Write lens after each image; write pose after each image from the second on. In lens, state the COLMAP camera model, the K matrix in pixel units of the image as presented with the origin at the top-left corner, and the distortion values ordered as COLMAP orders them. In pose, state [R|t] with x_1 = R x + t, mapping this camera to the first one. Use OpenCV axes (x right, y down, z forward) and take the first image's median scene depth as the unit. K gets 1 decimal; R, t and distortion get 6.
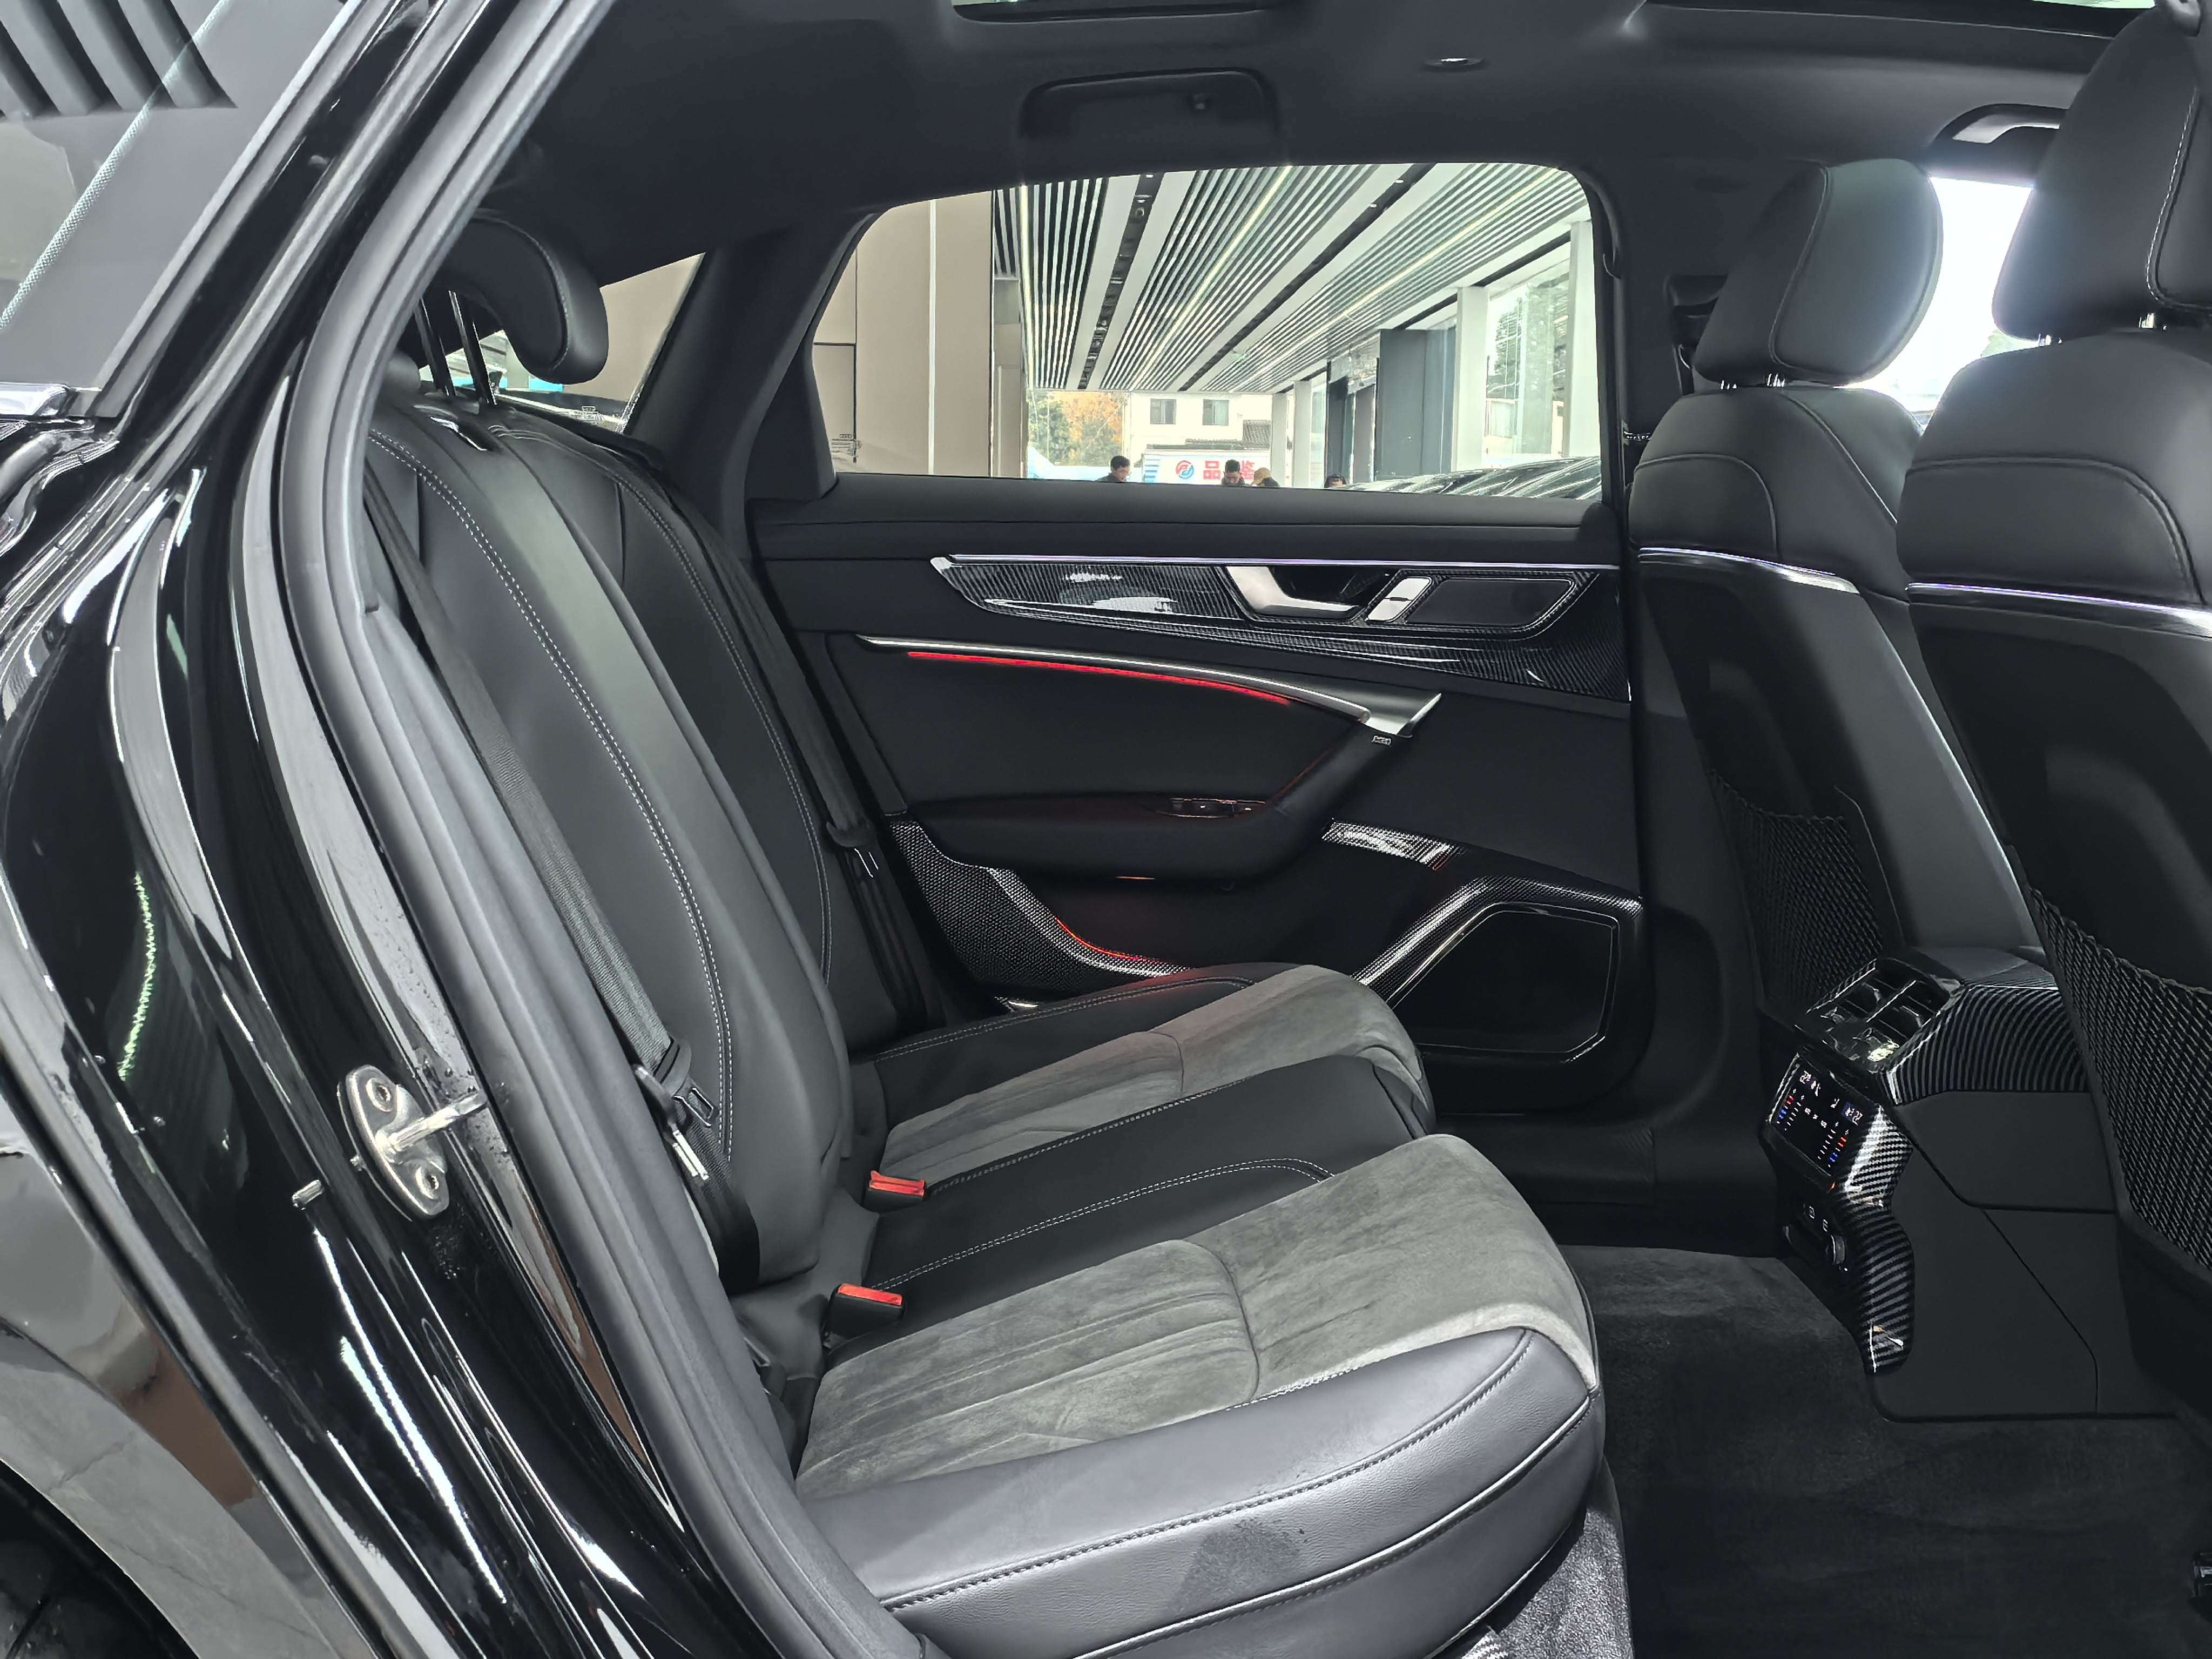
lens RADIAL K [[2613.3, 0, 1106.0], [0, 2613.3, 829.5], [0, 0, 1]] dist [0.120028, -0.273992]
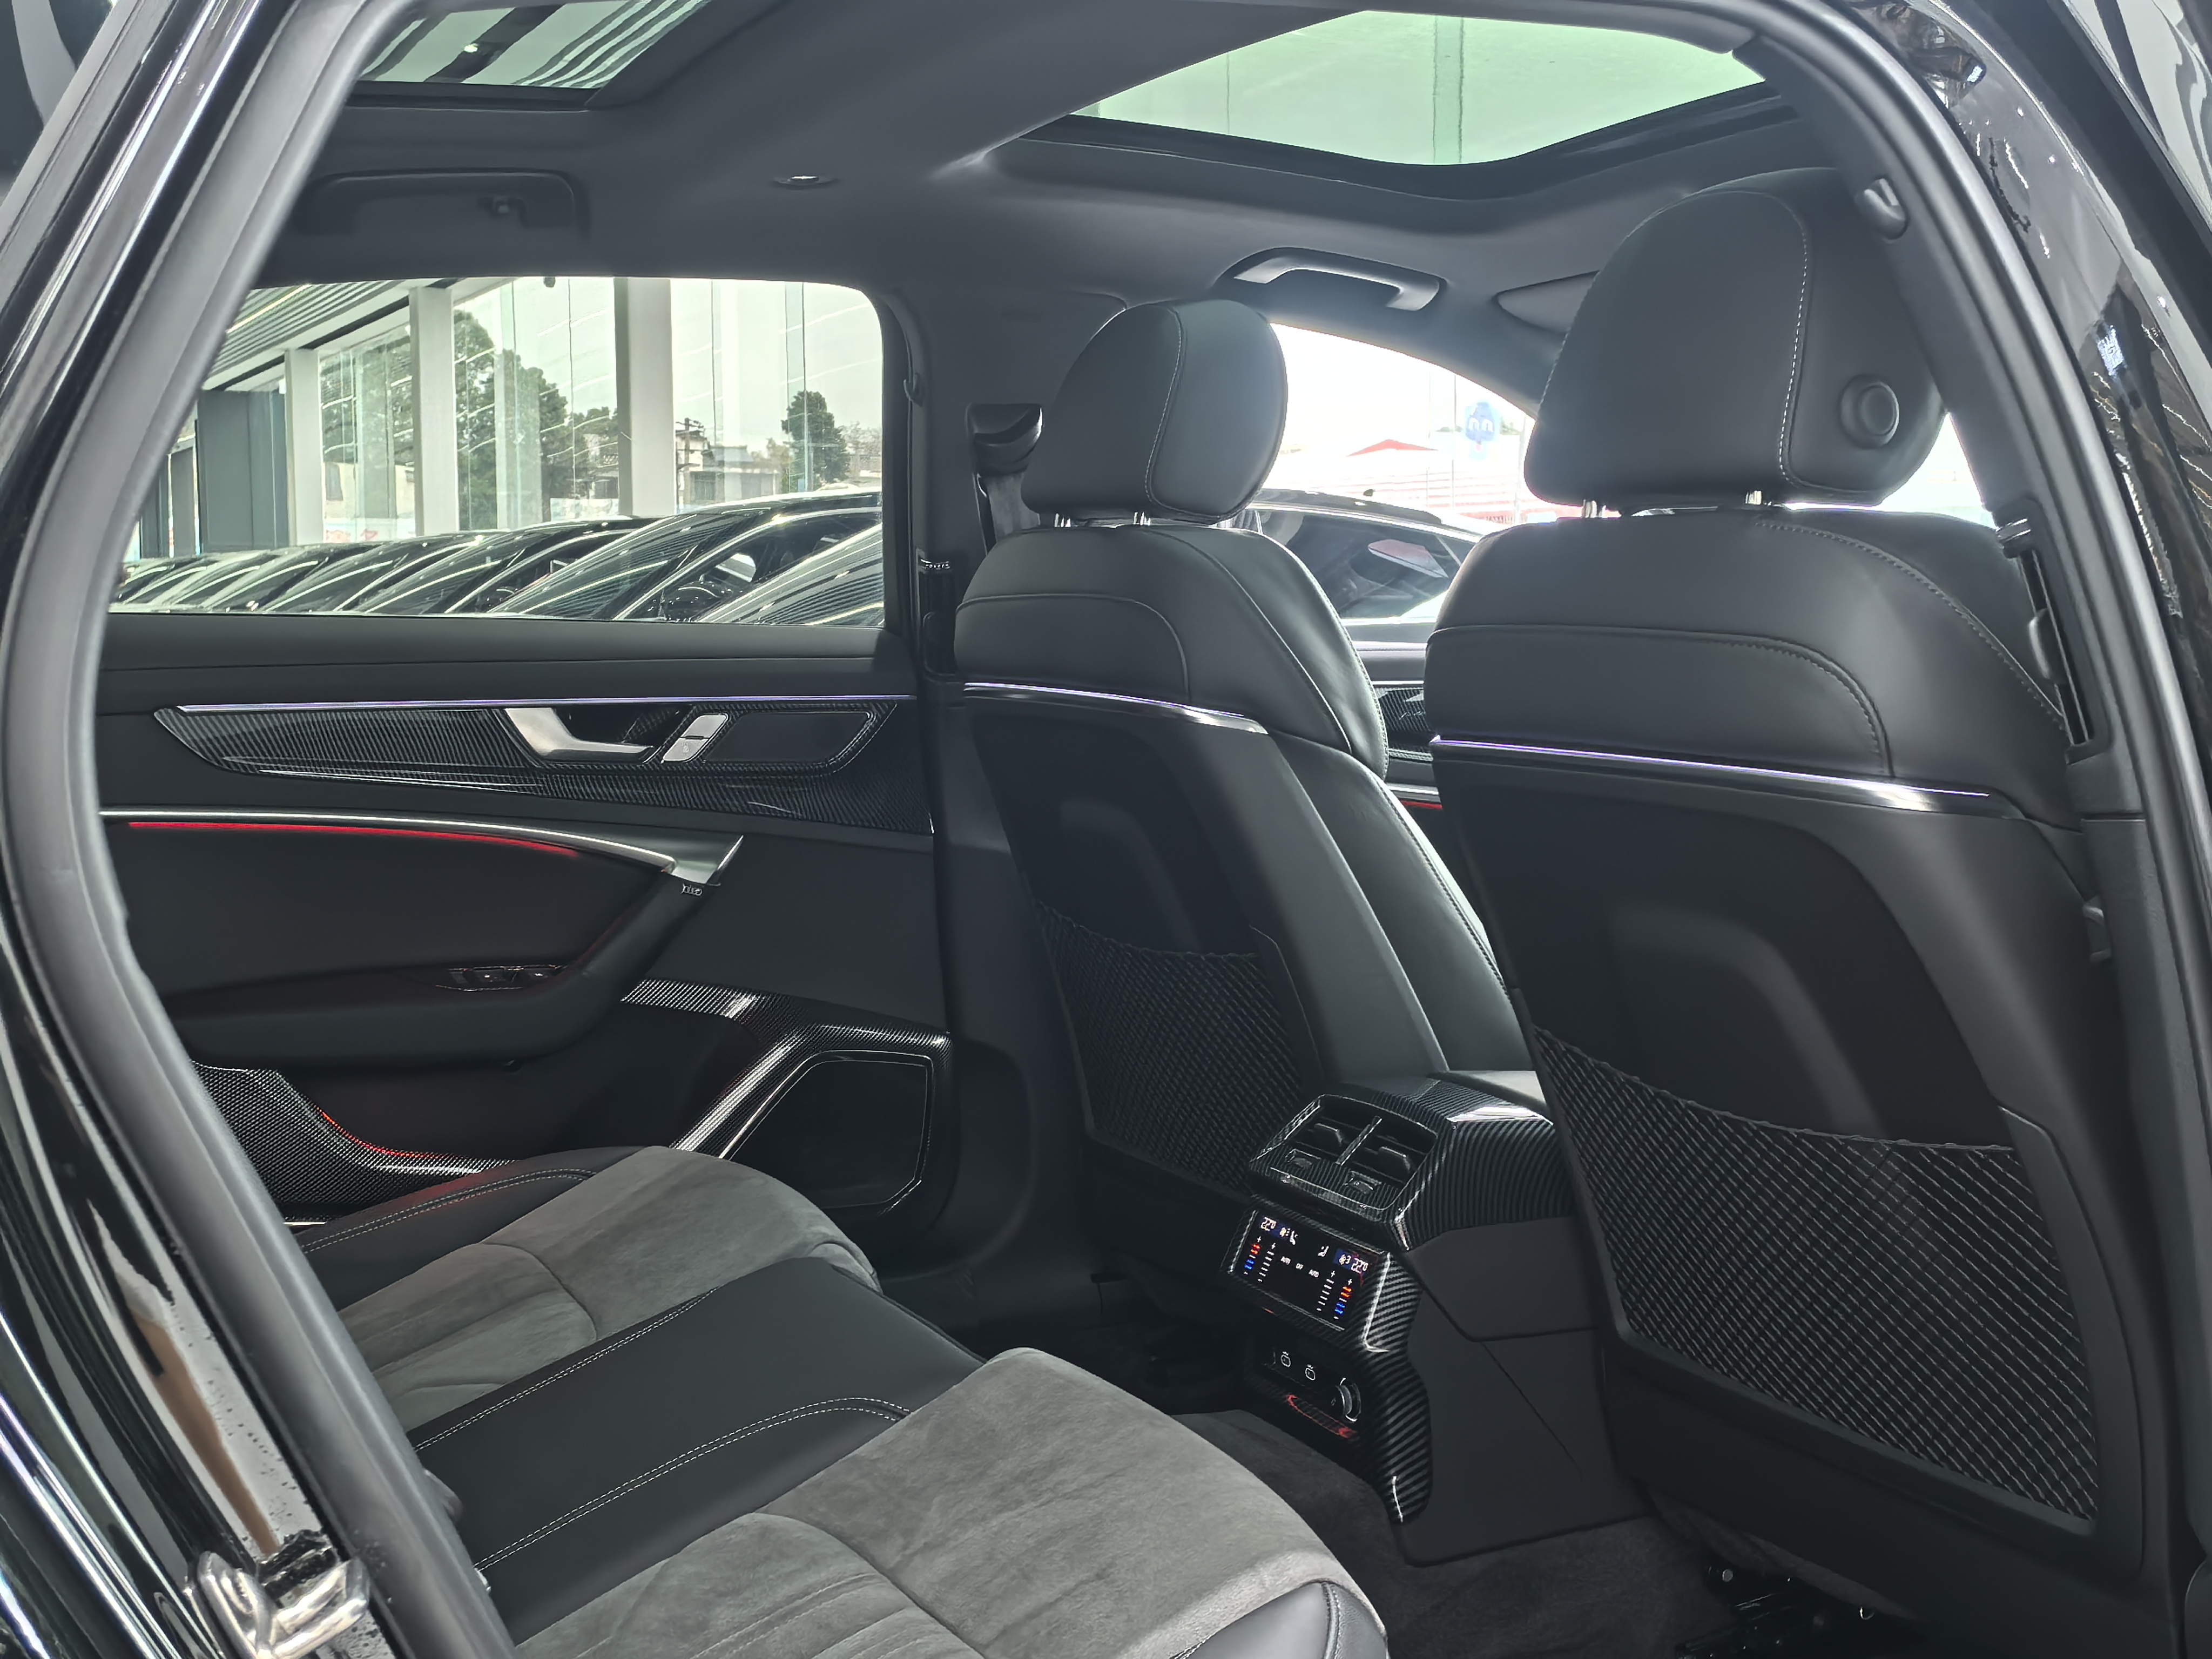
lens RADIAL K [[2614.8, 0, 1112.2], [0, 2614.8, 819.6], [0, 0, 1]] dist [0.116191, -0.336154]
pose [[0.904406, -0.053481, 0.423308, -0.161296], [0.065025, 0.997801, -0.012867, -0.040057], [-0.421689, 0.039162, 0.905894, 0.101578]]
